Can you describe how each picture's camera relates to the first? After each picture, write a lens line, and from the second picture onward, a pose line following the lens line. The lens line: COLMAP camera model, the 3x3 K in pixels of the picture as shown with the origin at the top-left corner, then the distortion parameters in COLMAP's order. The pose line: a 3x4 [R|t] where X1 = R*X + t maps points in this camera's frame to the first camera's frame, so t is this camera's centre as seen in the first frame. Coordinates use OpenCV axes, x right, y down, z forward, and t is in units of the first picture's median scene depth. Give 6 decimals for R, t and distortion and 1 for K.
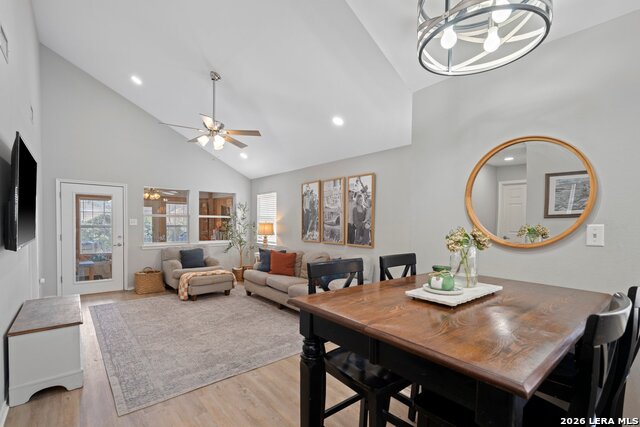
lens RADIAL K [[293.2, 0, 323.7], [0, 293.2, 229.4], [0, 0, 1]] dist [0.000063, -0.000183]
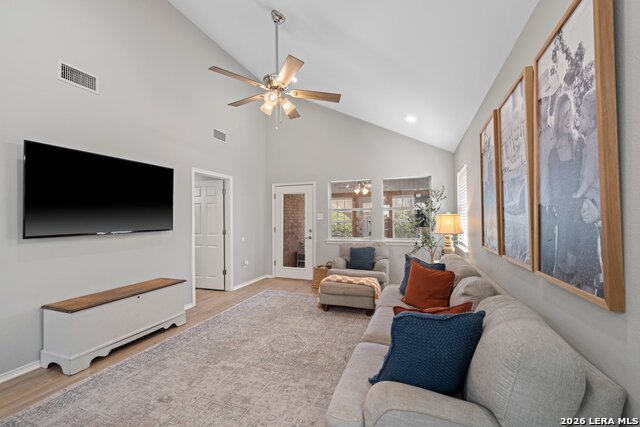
lens RADIAL K [[263.4, 0, 320.0], [0, 263.4, 213.5], [0, 0, 1]] dist [-0.000389, -0.000011]
pose [[0.485941, -0.030010, -0.873476, 0.195110], [-0.008157, 0.999211, -0.038868, 0.000560], [0.873954, 0.026013, 0.485313, 0.604880]]
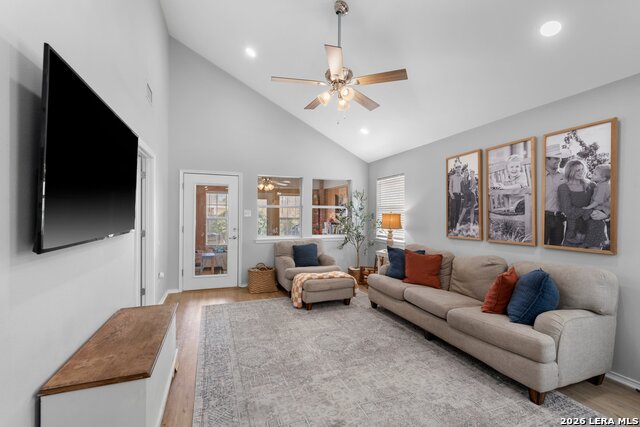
lens RADIAL K [[284.0, 0, 320.0], [0, 284.0, 213.5], [0, 0, 1]] dist [0.000553, 0.000018]
pose [[0.938750, -0.007782, -0.344510, -0.139039], [-0.003871, 0.999444, -0.033124, 0.004920], [0.344576, 0.032428, 0.938198, 0.263447]]
